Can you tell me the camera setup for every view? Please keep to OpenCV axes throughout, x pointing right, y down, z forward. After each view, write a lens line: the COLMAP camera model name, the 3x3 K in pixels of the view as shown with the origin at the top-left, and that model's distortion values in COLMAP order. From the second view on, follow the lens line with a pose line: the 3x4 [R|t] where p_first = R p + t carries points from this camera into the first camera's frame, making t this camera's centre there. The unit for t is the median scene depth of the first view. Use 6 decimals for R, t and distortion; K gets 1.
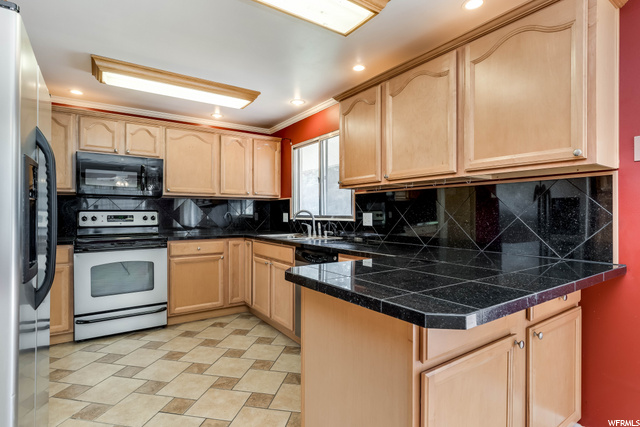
lens RADIAL K [[327.1, 0, 316.6], [0, 327.1, 213.2], [0, 0, 1]] dist [-0.001895, 0.001326]
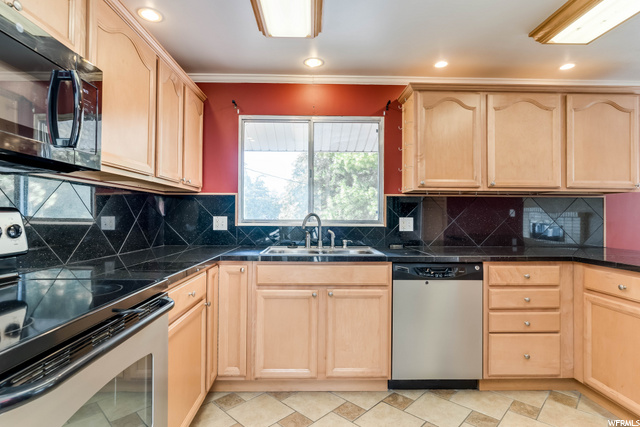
lens RADIAL K [[327.1, 0, 318.2], [0, 327.1, 212.6], [0, 0, 1]] dist [-0.001895, 0.001326]
pose [[0.534018, 0.009579, 0.845419, -0.634844], [-0.005100, 0.999954, -0.008109, -0.004566], [-0.845458, 0.000019, 0.534042, 0.589280]]
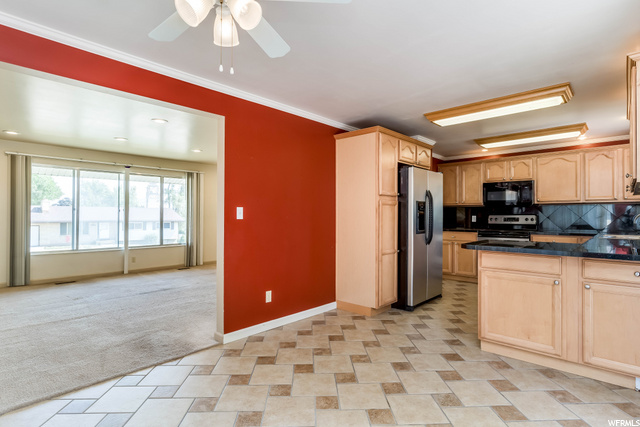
lens RADIAL K [[327.1, 0, 318.0], [0, 327.1, 212.4], [0, 0, 1]] dist [-0.001895, 0.001326]
pose [[0.238860, -0.010351, -0.970999, 0.723886], [-0.001713, 0.999937, -0.011081, 0.001322], [0.971052, 0.004310, 0.238827, -0.299221]]
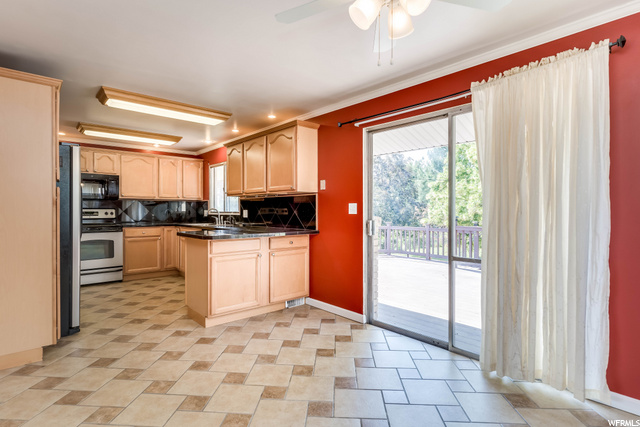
lens RADIAL K [[327.1, 0, 315.3], [0, 327.1, 212.3], [0, 0, 1]] dist [-0.001895, 0.001326]
pose [[0.991810, -0.000396, 0.127720, 0.249317], [-0.000317, 0.999984, 0.005564, 0.001124], [-0.127720, -0.005559, 0.991795, -0.643213]]
